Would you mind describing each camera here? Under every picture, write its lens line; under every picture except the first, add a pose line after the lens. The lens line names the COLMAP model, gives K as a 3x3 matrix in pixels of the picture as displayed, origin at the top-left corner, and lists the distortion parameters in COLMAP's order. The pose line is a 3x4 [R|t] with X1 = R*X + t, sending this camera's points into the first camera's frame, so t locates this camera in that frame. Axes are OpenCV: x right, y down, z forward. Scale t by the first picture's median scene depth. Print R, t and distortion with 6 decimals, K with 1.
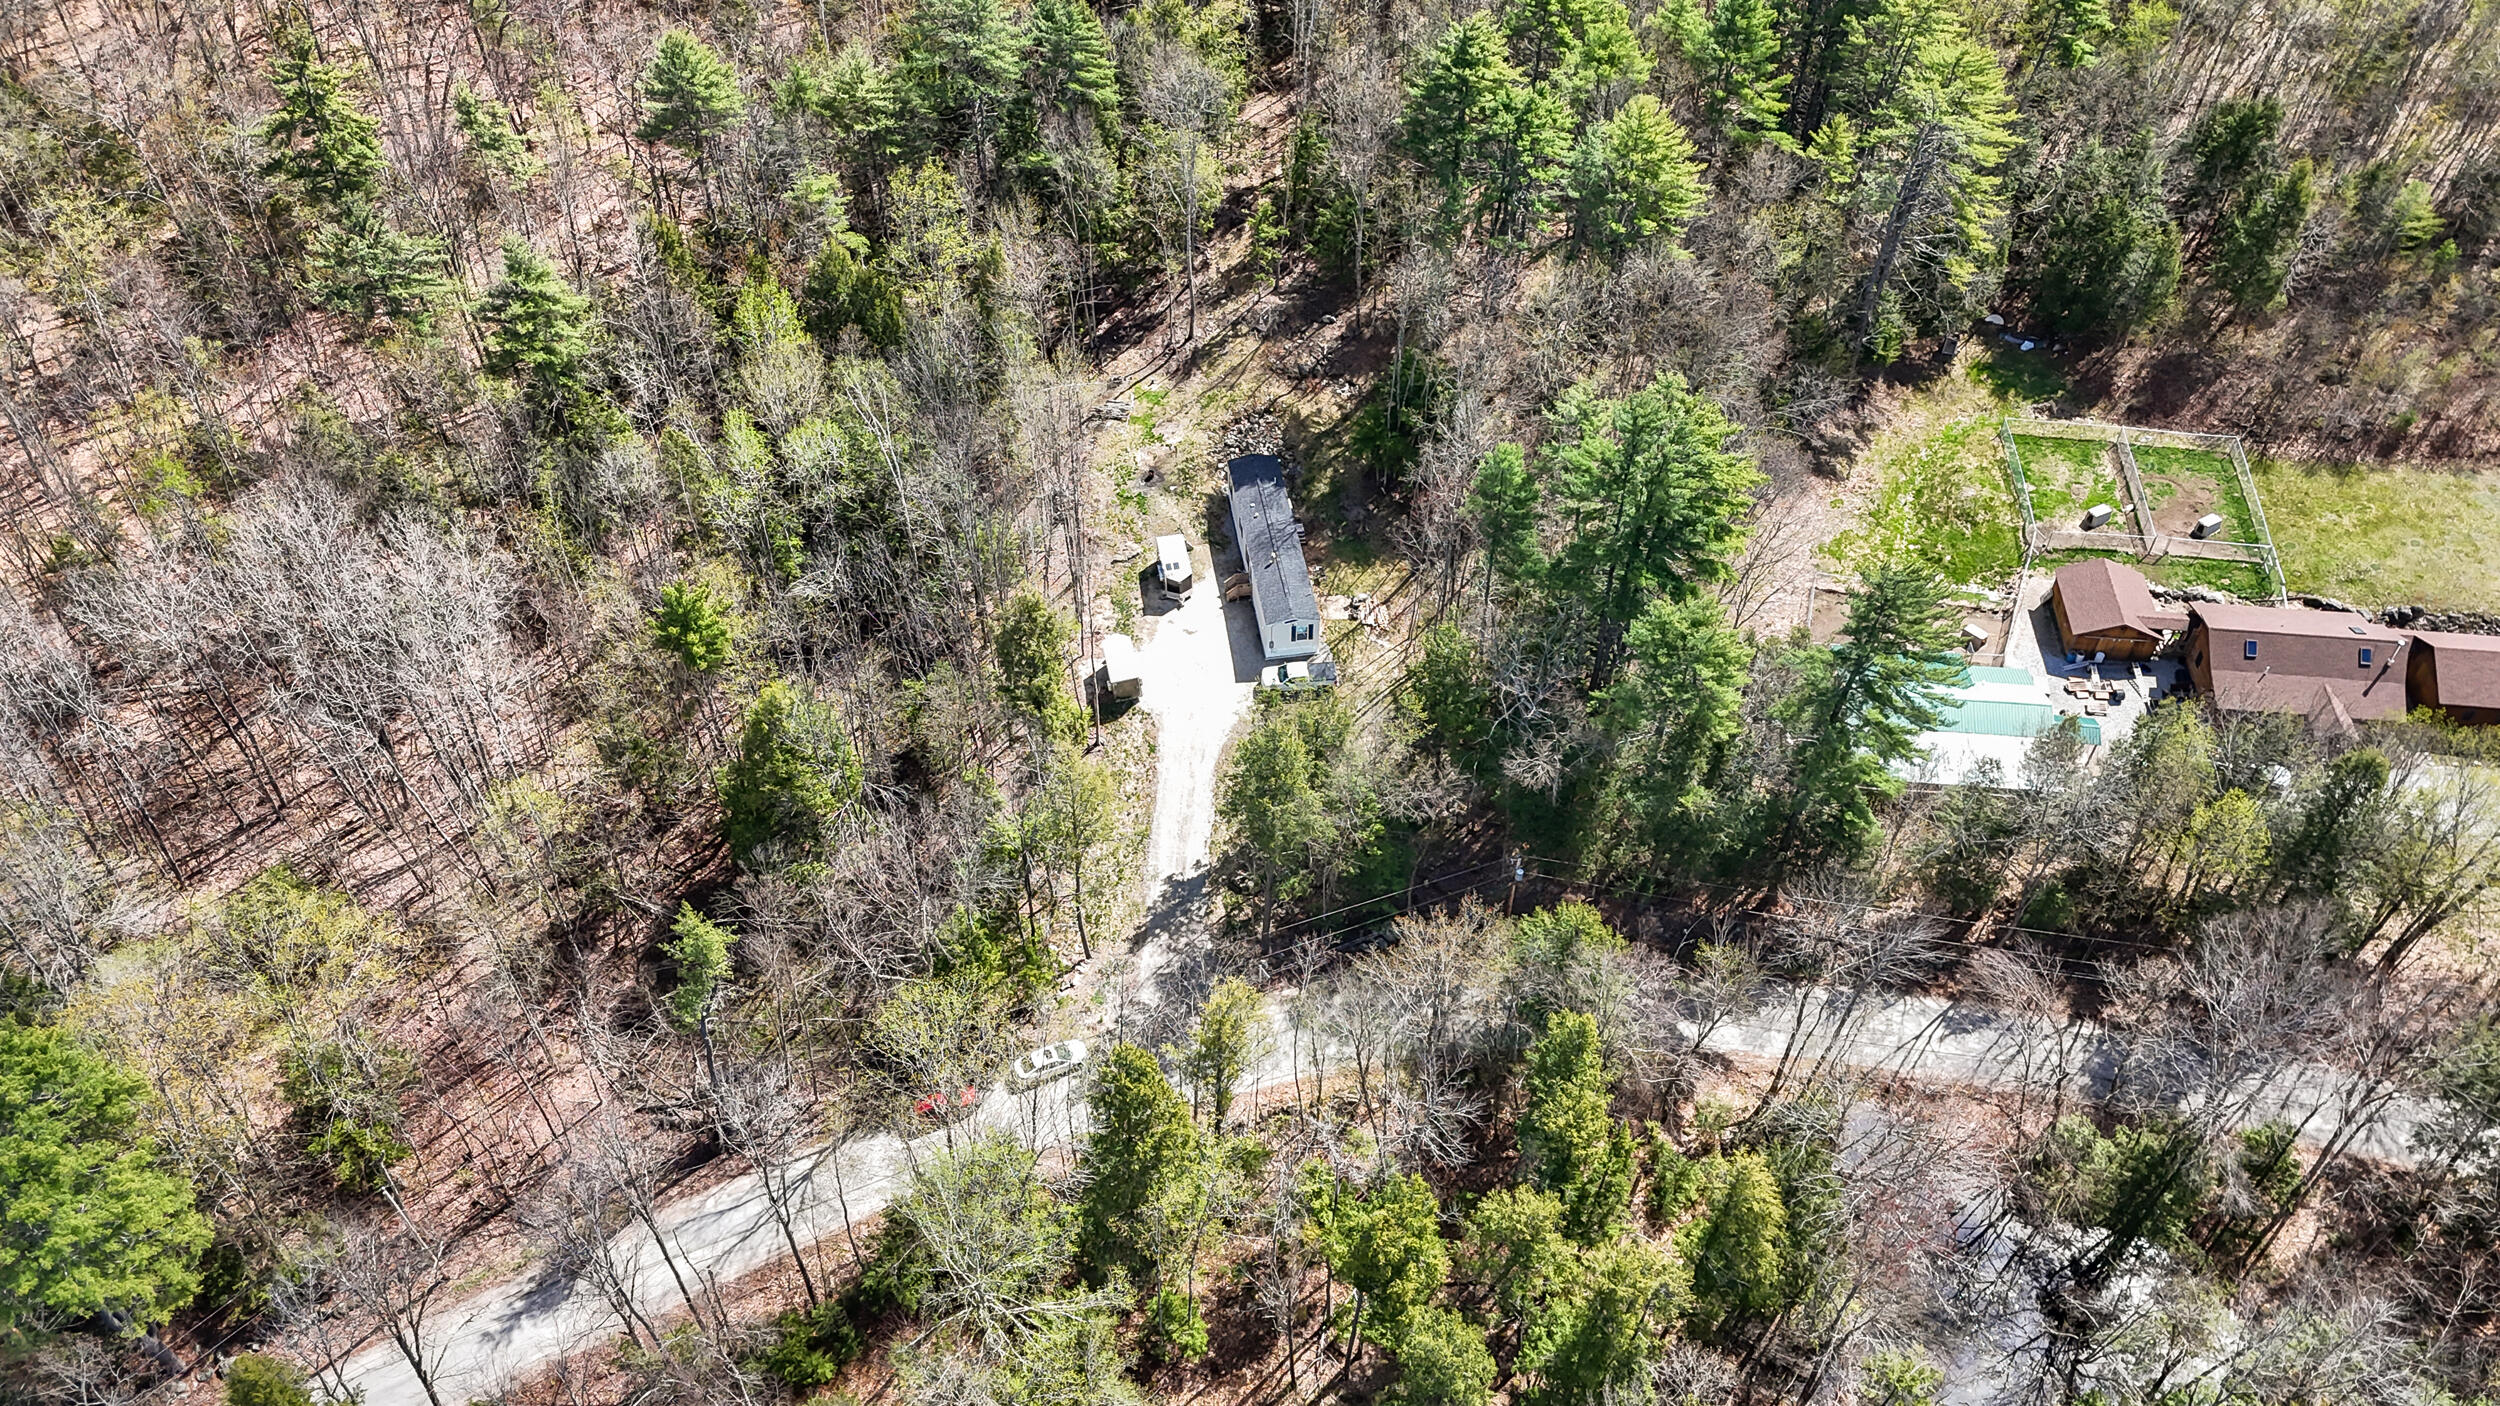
lens RADIAL K [[1830.7, 0, 1257.1], [0, 1830.7, 703.1], [0, 0, 1]] dist [0.046961, -0.001721]
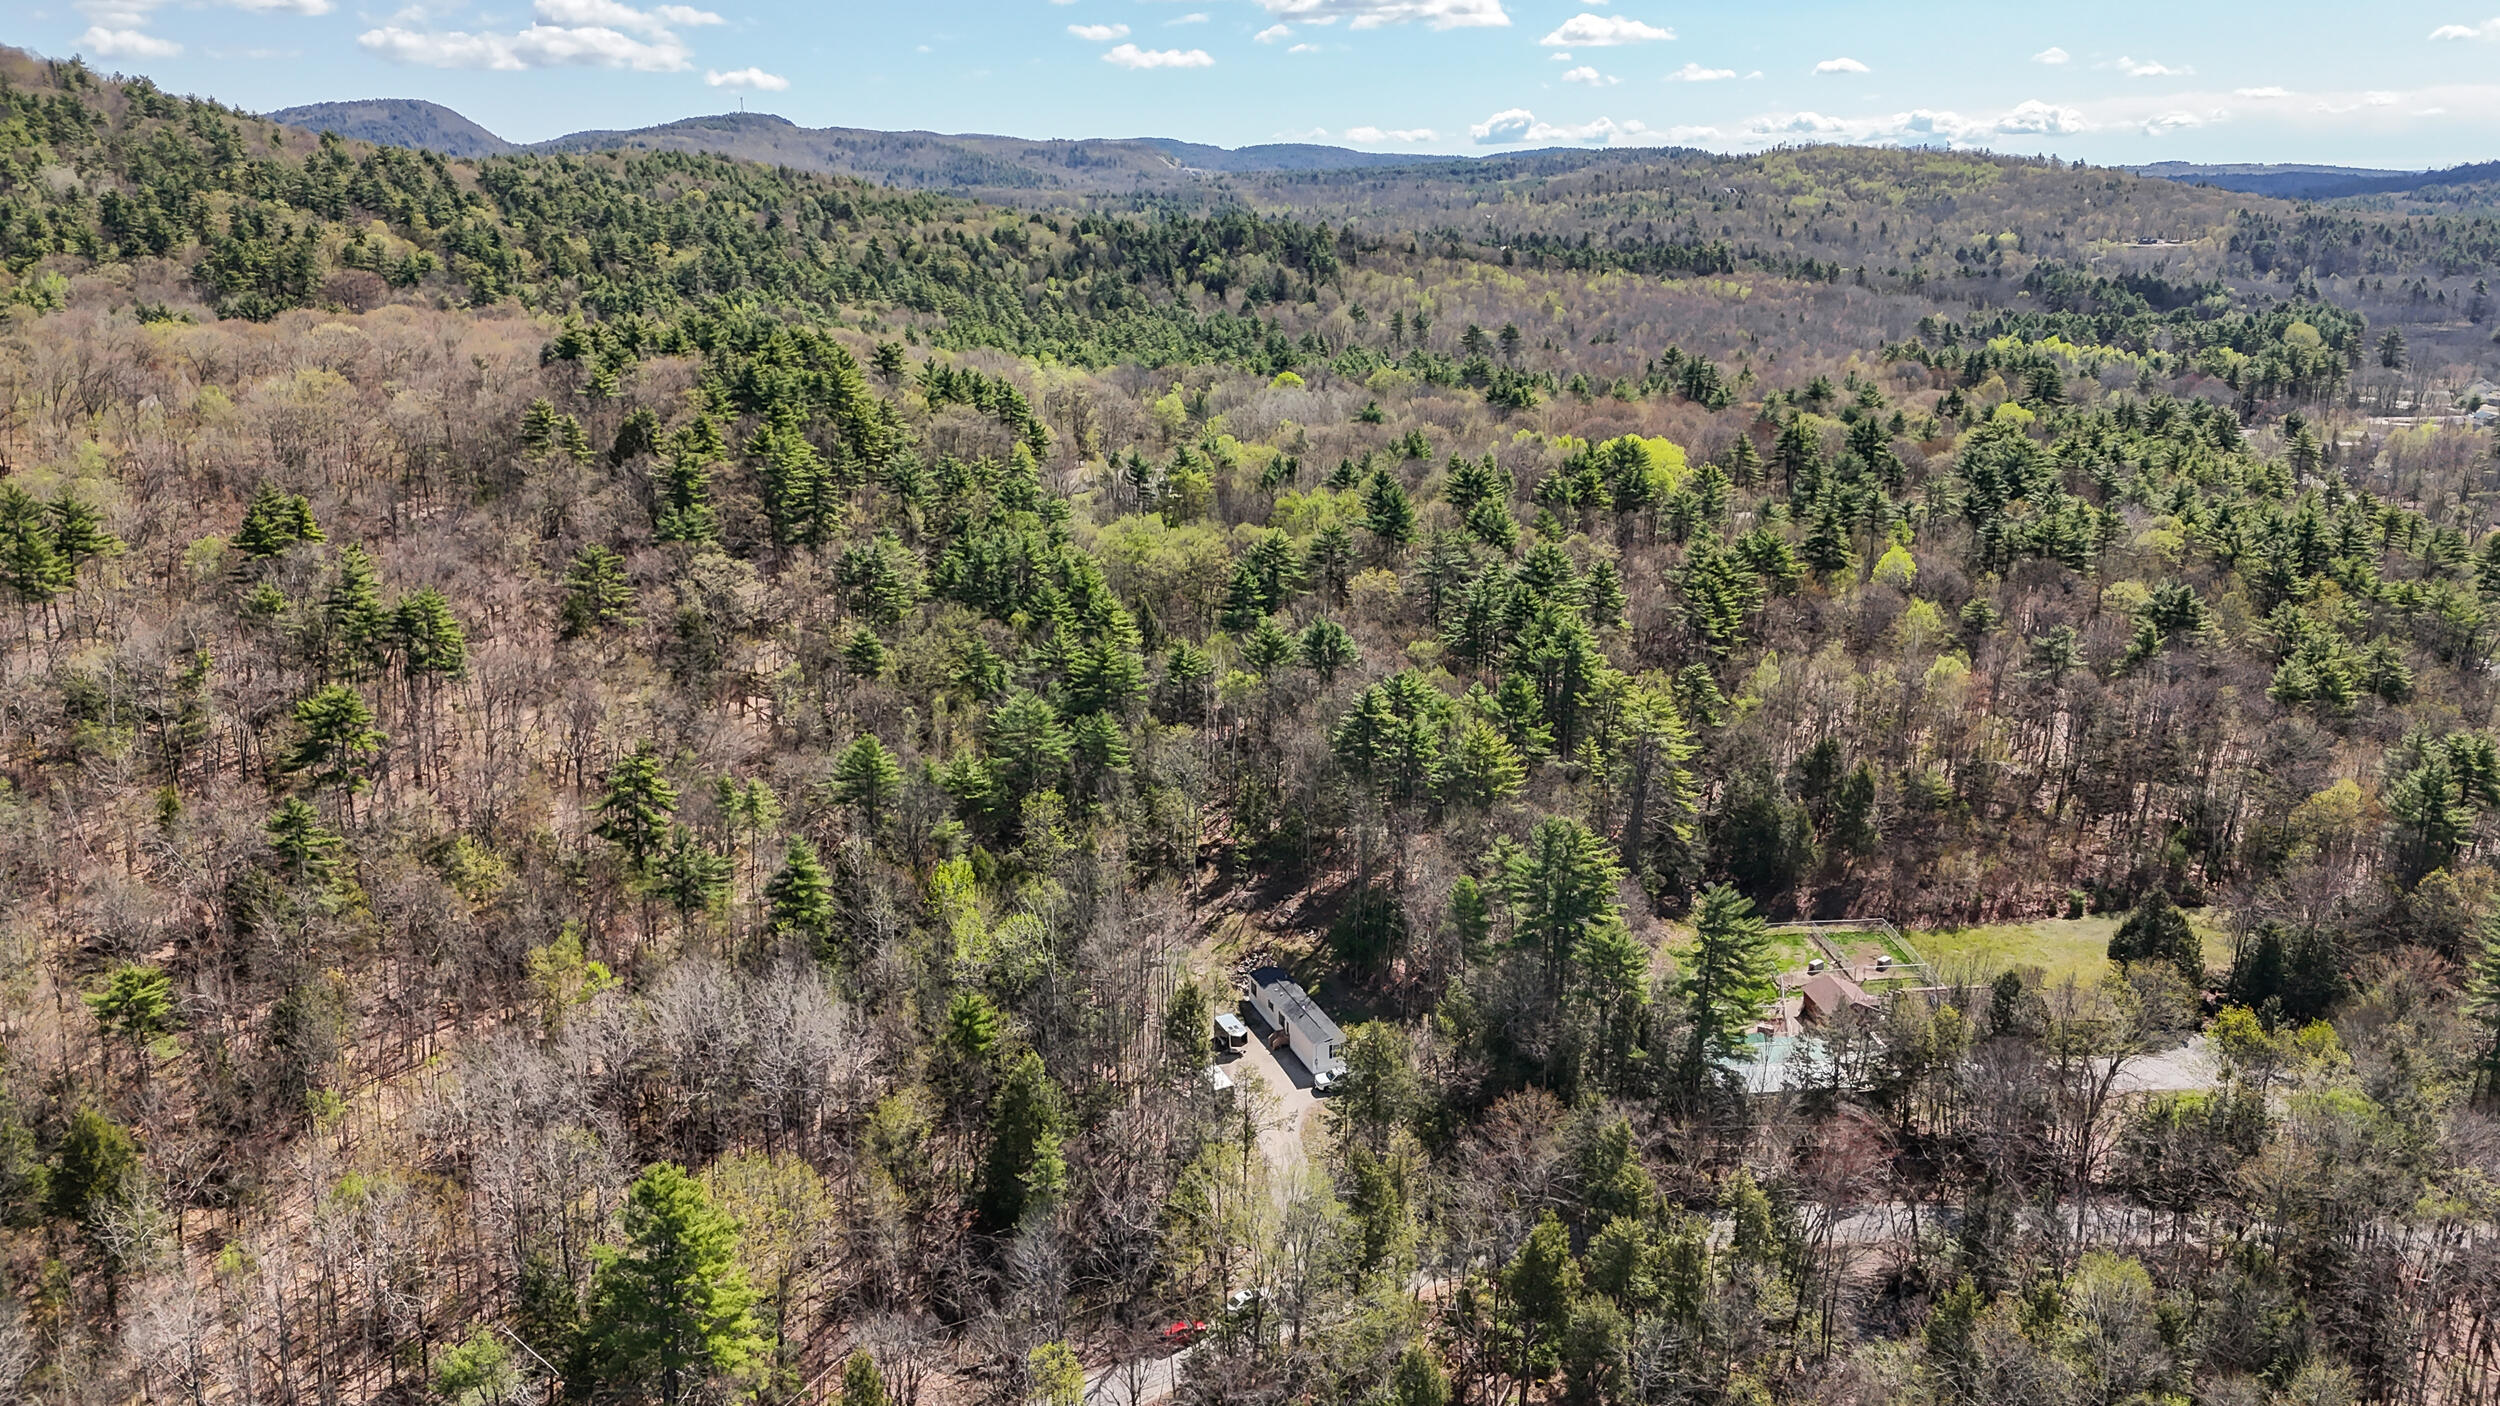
lens RADIAL K [[1830.7, 0, 1244.5], [0, 1830.7, 701.7], [0, 0, 1]] dist [0.046961, -0.001721]
pose [[0.979884, -0.073103, 0.185699, -0.255820], [0.156369, 0.859400, -0.486805, 0.362247], [-0.124003, 0.506050, 0.853543, -0.318594]]
